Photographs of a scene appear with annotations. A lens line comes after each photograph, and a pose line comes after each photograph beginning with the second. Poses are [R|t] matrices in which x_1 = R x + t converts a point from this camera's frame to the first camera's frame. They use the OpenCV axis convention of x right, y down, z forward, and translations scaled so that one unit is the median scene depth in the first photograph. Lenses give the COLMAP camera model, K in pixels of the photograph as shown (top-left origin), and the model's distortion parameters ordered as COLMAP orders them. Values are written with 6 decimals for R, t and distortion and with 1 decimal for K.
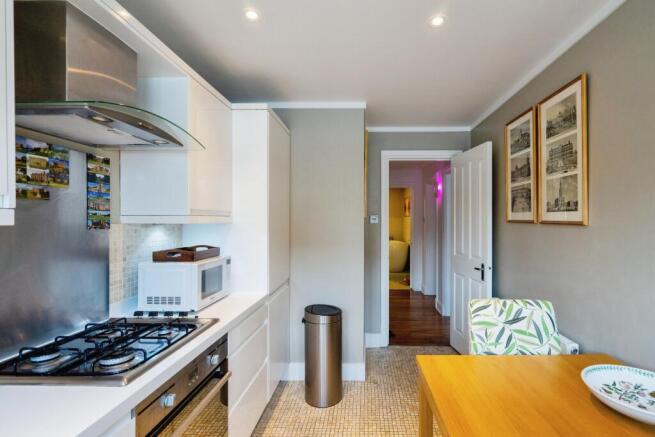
lens RADIAL K [[299.6, 0, 326.7], [0, 299.6, 207.8], [0, 0, 1]] dist [0.000508, 0.000062]
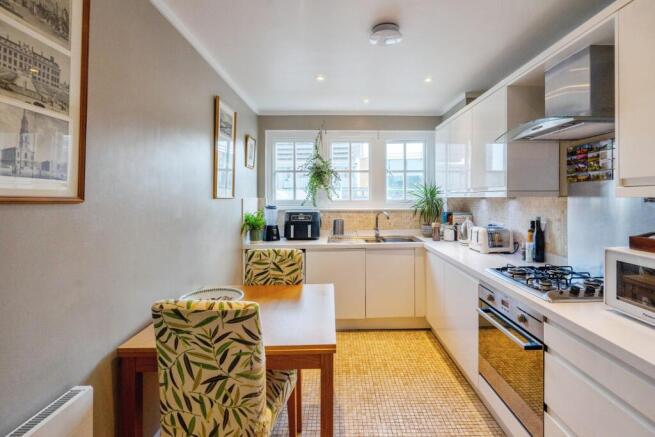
lens RADIAL K [[299.6, 0, 326.7], [0, 299.6, 207.8], [0, 0, 1]] dist [0.000508, 0.000062]
pose [[-0.998992, 0.005237, -0.044585, 0.311032], [0.005522, 0.999965, -0.006275, 0.072982], [0.044551, -0.006515, -0.998986, 1.595143]]
